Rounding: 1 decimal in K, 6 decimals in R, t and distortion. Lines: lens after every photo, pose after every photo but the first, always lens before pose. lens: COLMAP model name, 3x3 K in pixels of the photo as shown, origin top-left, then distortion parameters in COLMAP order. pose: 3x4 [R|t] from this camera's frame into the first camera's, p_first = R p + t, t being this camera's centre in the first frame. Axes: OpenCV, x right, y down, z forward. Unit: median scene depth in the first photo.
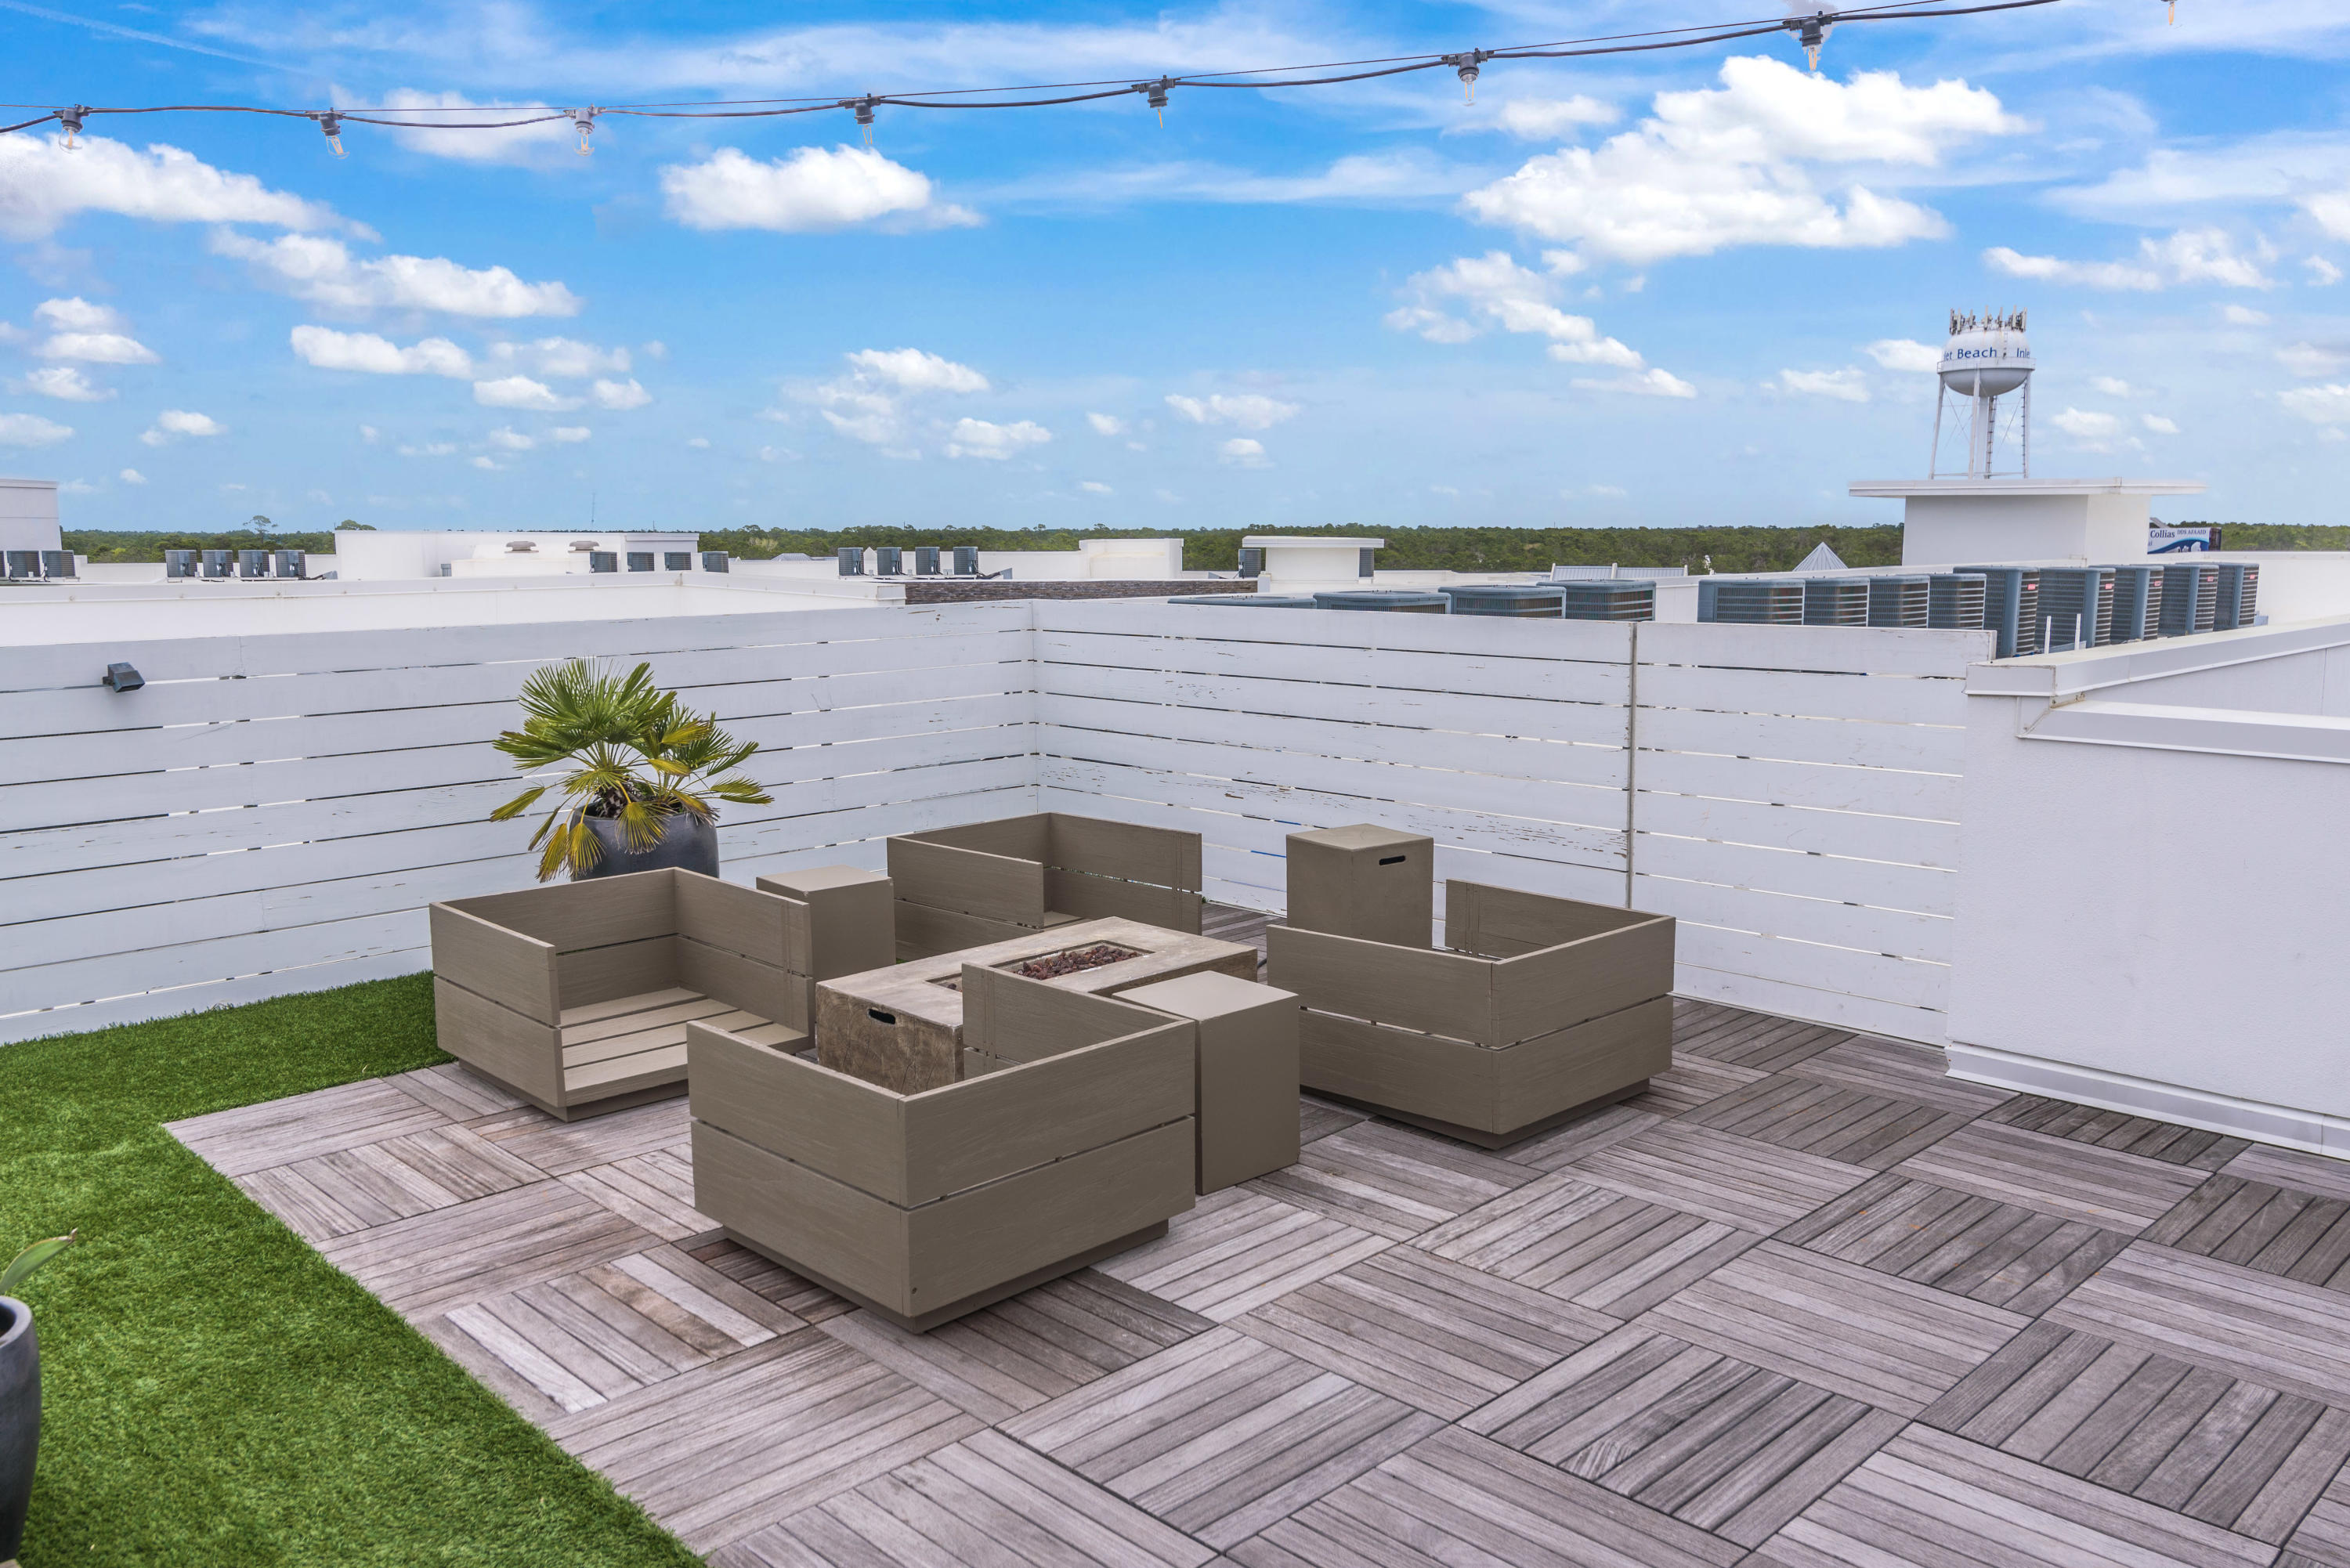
lens RADIAL K [[1797.6, 0, 1175.0], [0, 1797.6, 784.0], [0, 0, 1]] dist [0.003586, -0.006264]
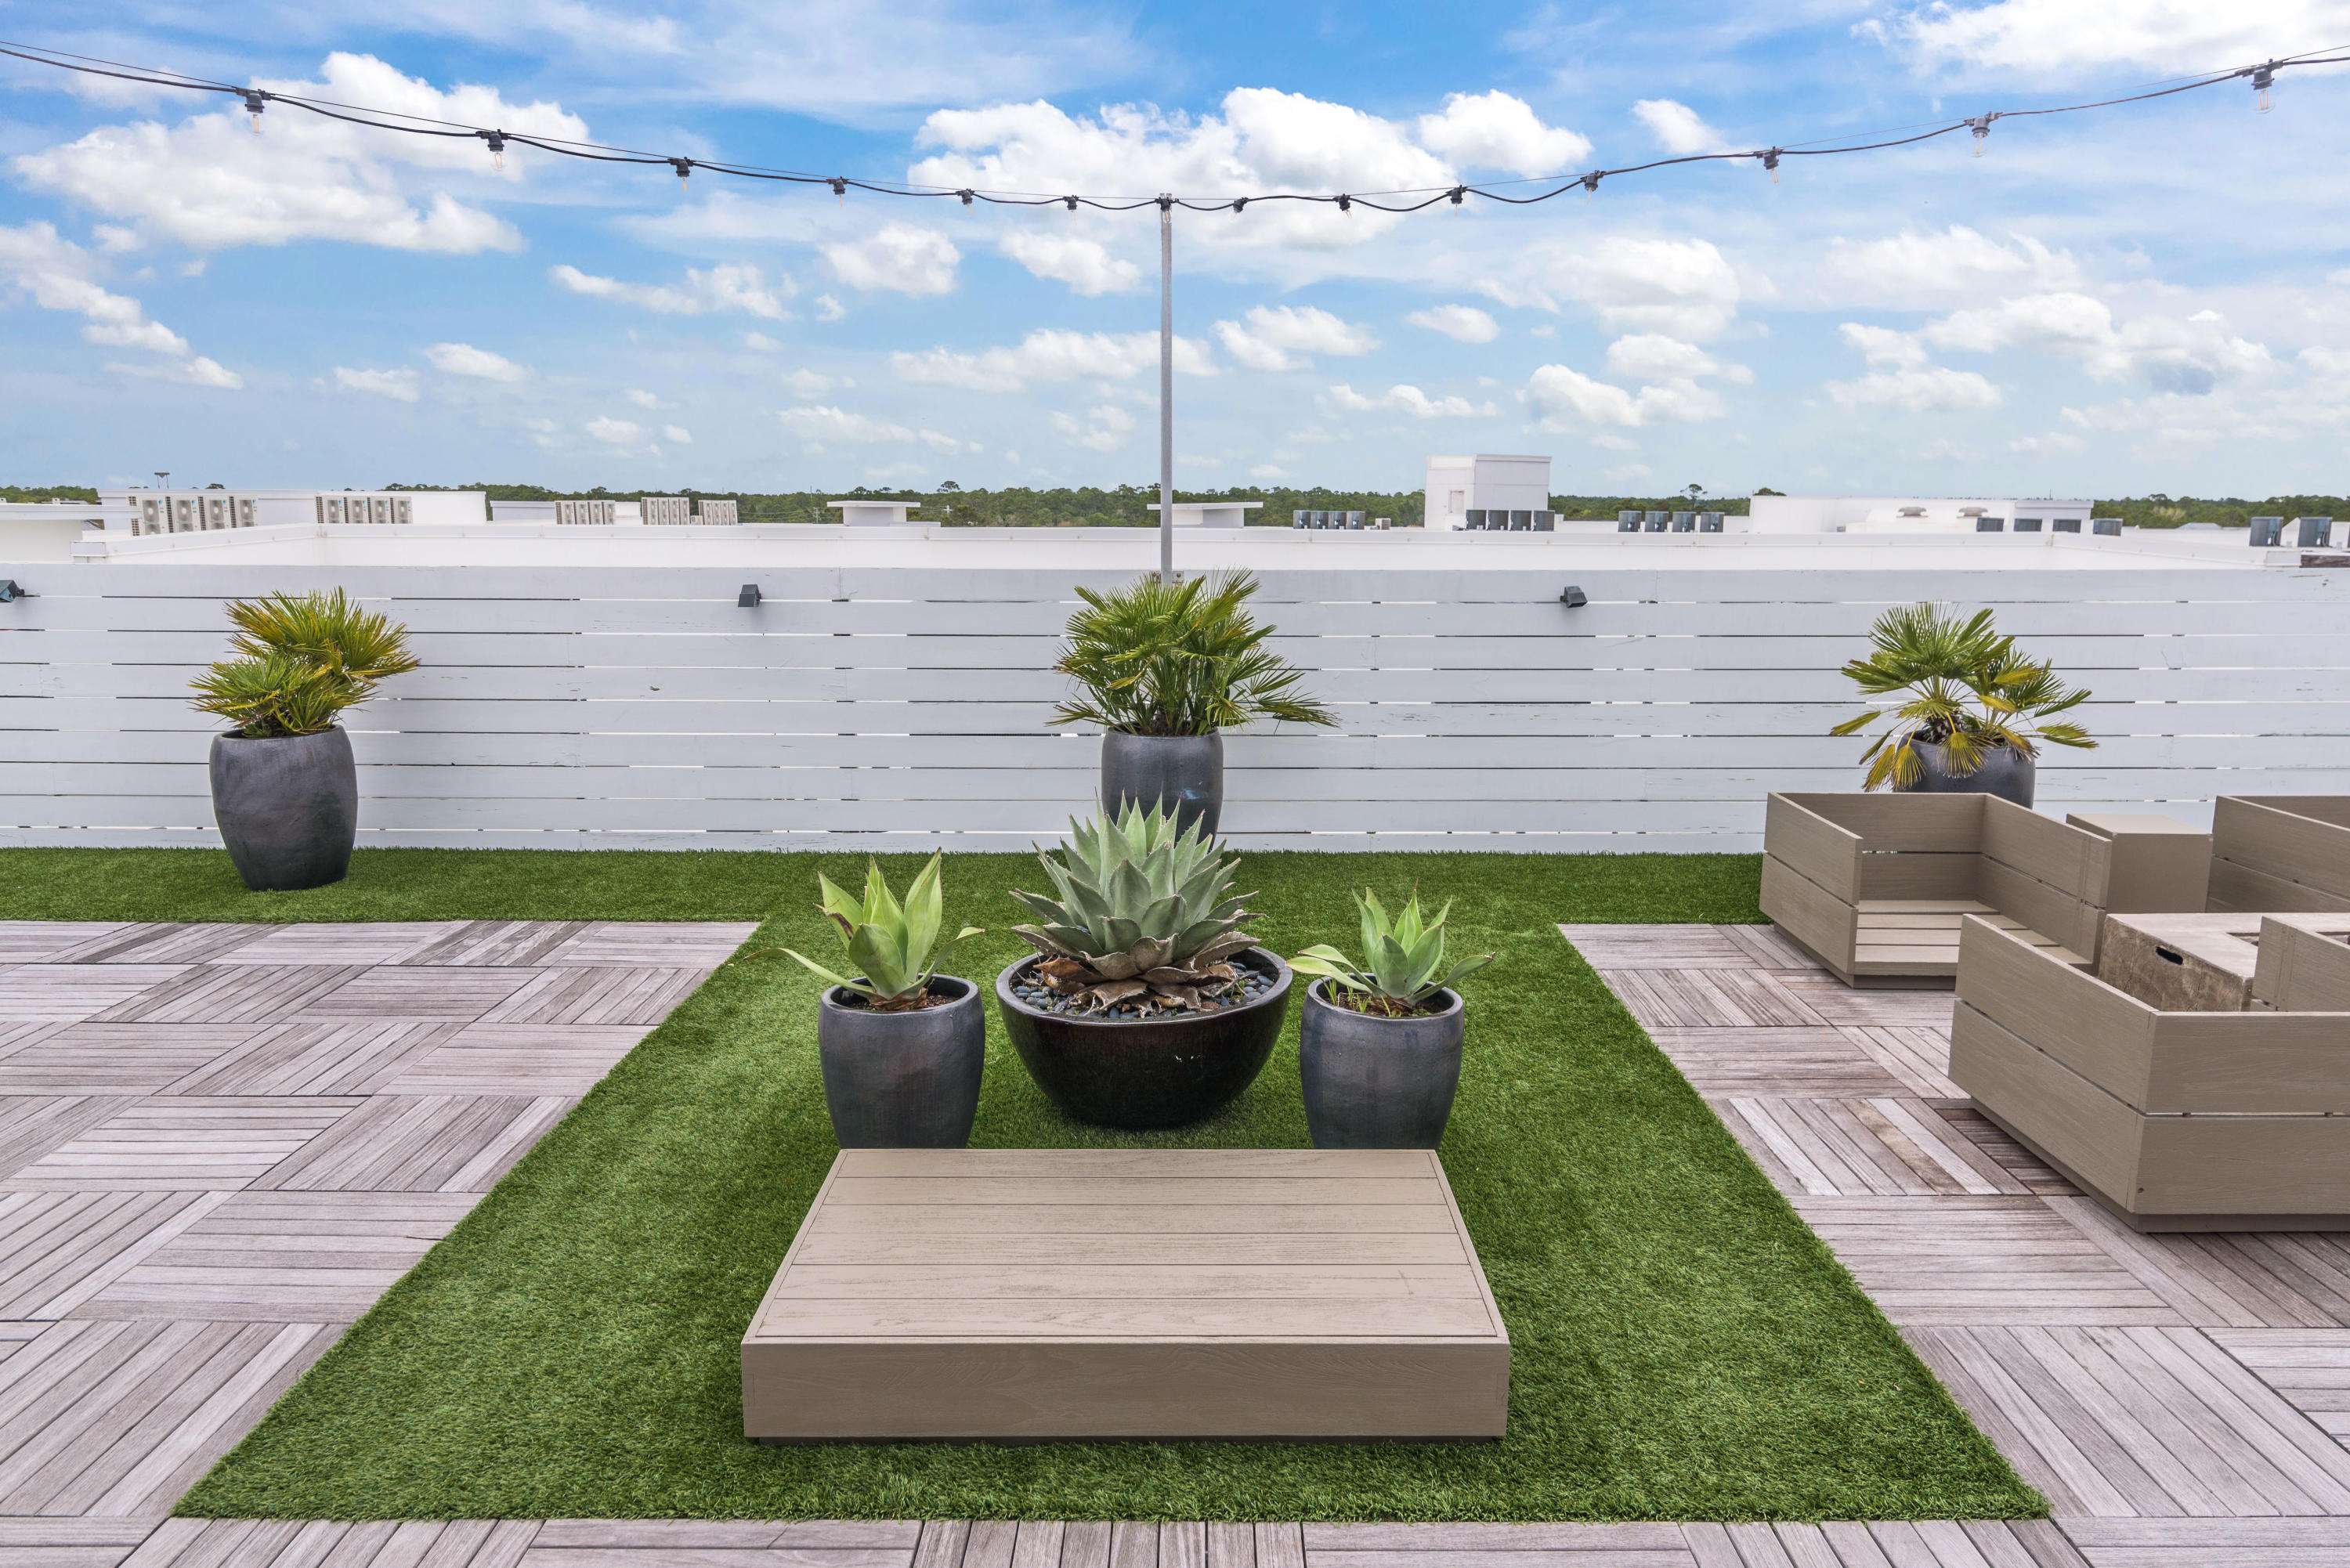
lens RADIAL K [[1599.8, 0, 1181.9], [0, 1599.8, 841.7], [0, 0, 1]] dist [0.002075, -0.002687]
pose [[0.717179, 0.150882, -0.680359, 0.056556], [-0.102684, 0.988504, 0.110977, 0.021338], [0.689282, -0.009729, 0.724428, -0.086073]]
